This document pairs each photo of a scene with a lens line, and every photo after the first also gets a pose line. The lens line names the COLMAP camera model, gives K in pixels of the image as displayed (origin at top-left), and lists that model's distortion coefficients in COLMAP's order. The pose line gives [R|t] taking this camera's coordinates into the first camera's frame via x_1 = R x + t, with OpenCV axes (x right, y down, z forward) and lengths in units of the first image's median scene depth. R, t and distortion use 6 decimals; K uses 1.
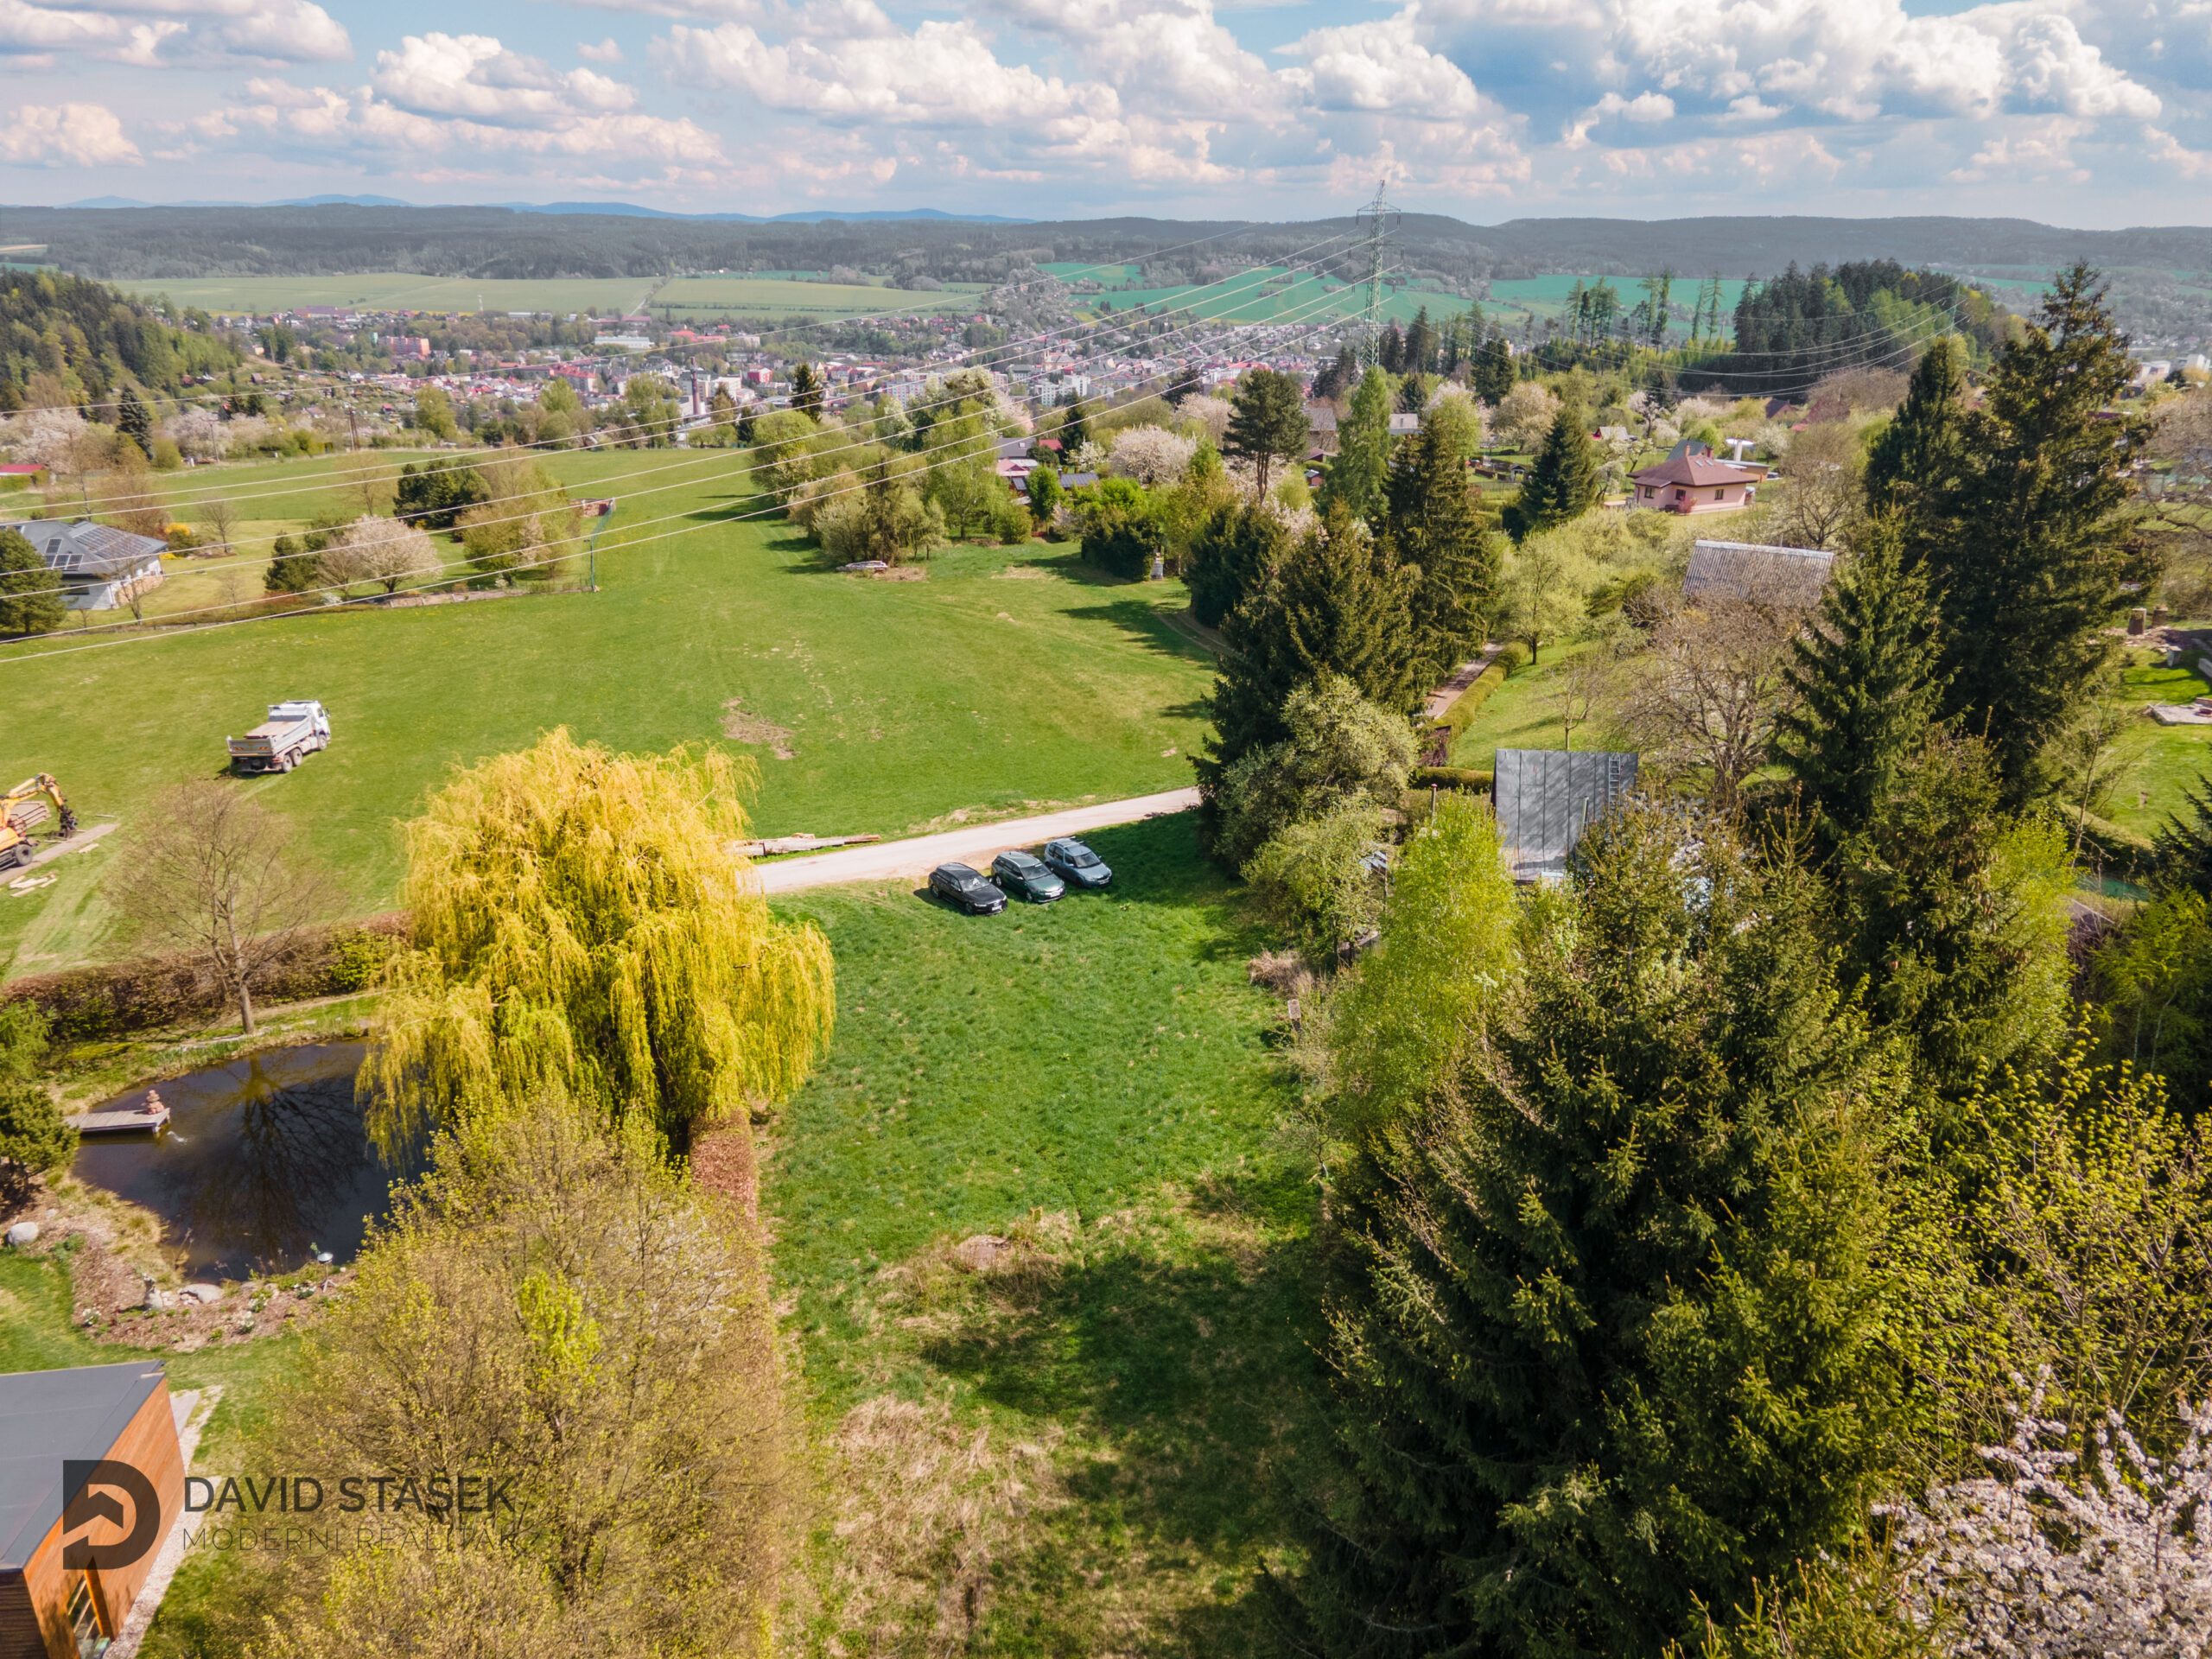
lens RADIAL K [[1583.6, 0, 1110.1], [0, 1583.6, 836.7], [0, 0, 1]] dist [0.031744, 0.002761]
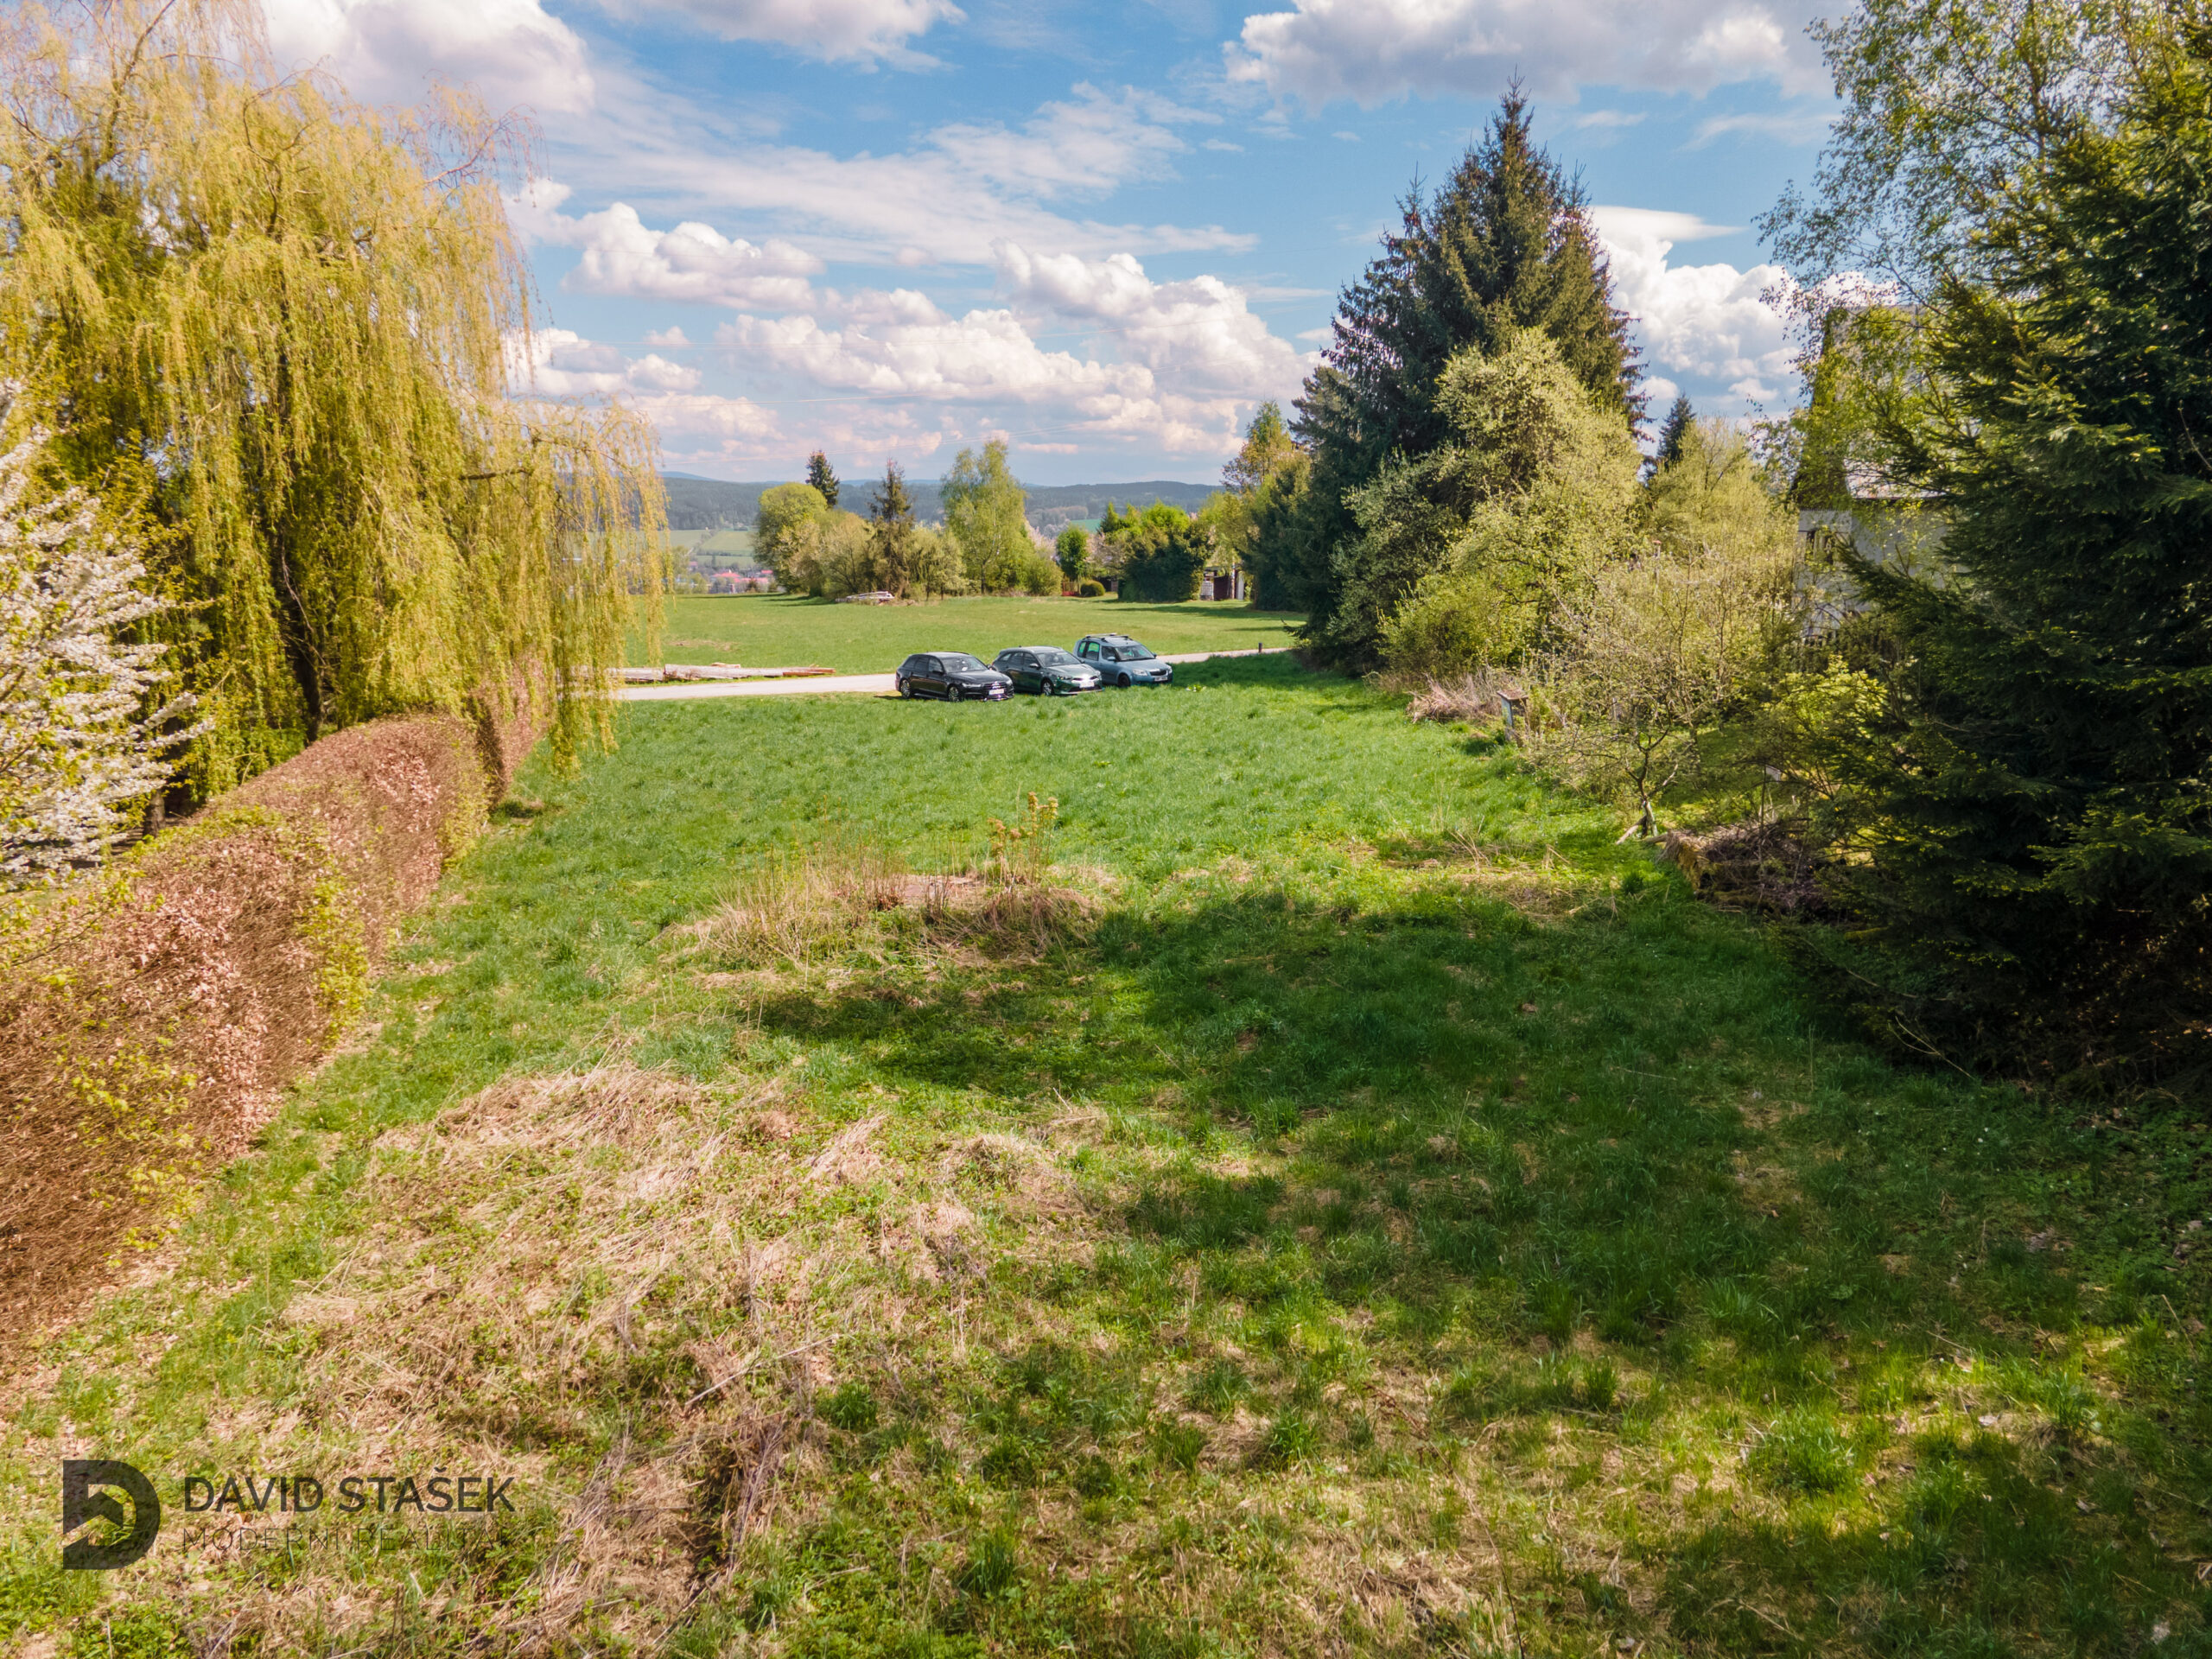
lens RADIAL K [[1576.0, 0, 1114.5], [0, 1576.0, 824.3], [0, 0, 1]] dist [0.042179, 0.007834]
pose [[0.999821, 0.012226, -0.014455, -0.023966], [-0.014506, 0.985347, -0.169946, 0.371004], [0.012166, 0.170125, 0.985347, 0.666574]]
